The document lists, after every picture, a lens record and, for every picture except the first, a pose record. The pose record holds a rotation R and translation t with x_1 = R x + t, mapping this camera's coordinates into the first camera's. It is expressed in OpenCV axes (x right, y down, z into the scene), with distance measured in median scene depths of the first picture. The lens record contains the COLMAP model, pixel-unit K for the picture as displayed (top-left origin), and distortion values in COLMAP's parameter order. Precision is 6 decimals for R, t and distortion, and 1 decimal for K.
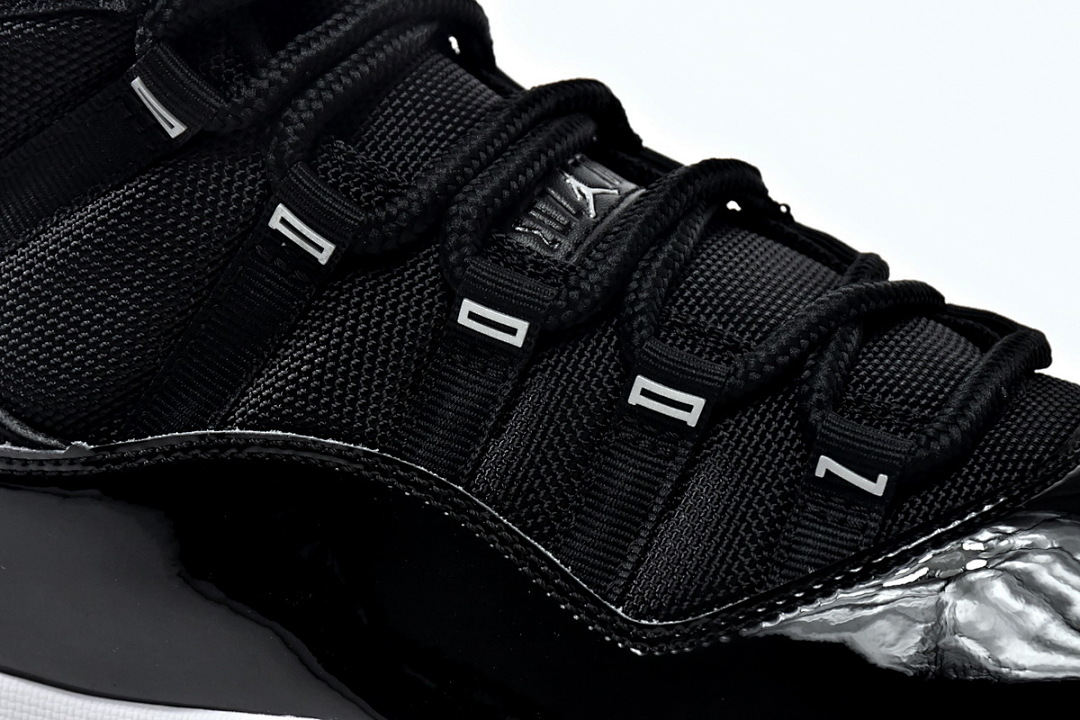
lens RADIAL K [[3891.4, 0, 534.9], [0, 3891.4, 362.9], [0, 0, 1]] dist [-0.033198, 0.000000]
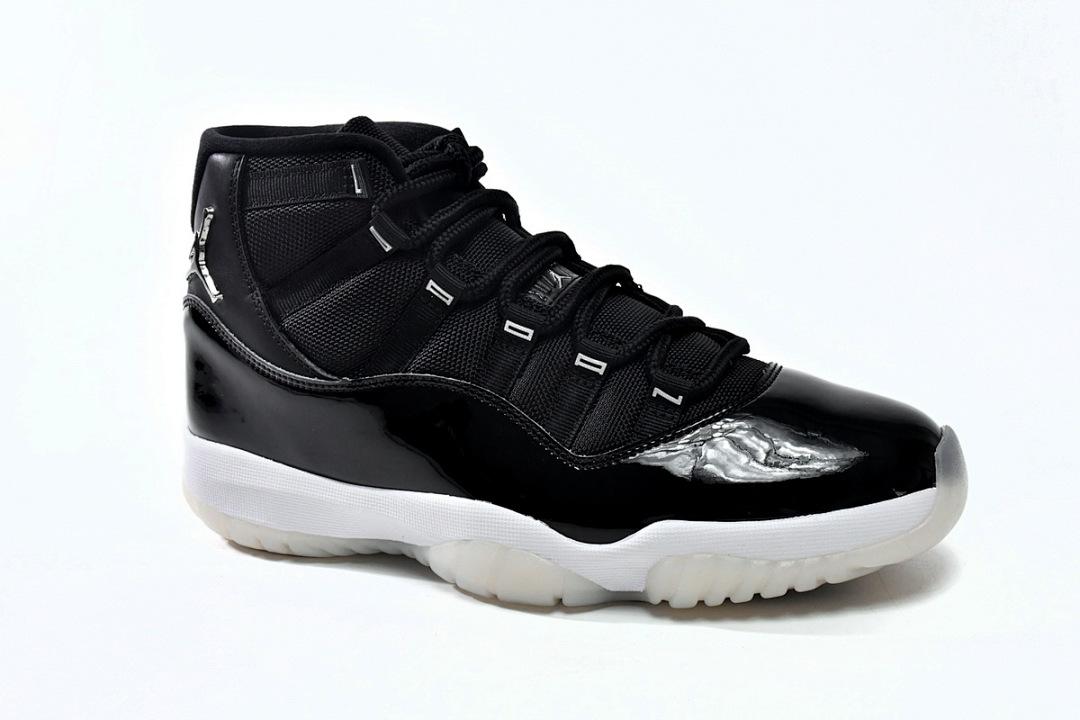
lens RADIAL K [[1337.0, 0, 535.1], [0, 1337.0, 365.8], [0, 0, 1]] dist [0.030776, 0.000000]
pose [[0.999818, 0.016349, 0.009840, -0.008454], [-0.016293, 0.999851, -0.005712, 0.016009], [-0.009932, 0.005551, 0.999935, 0.174625]]
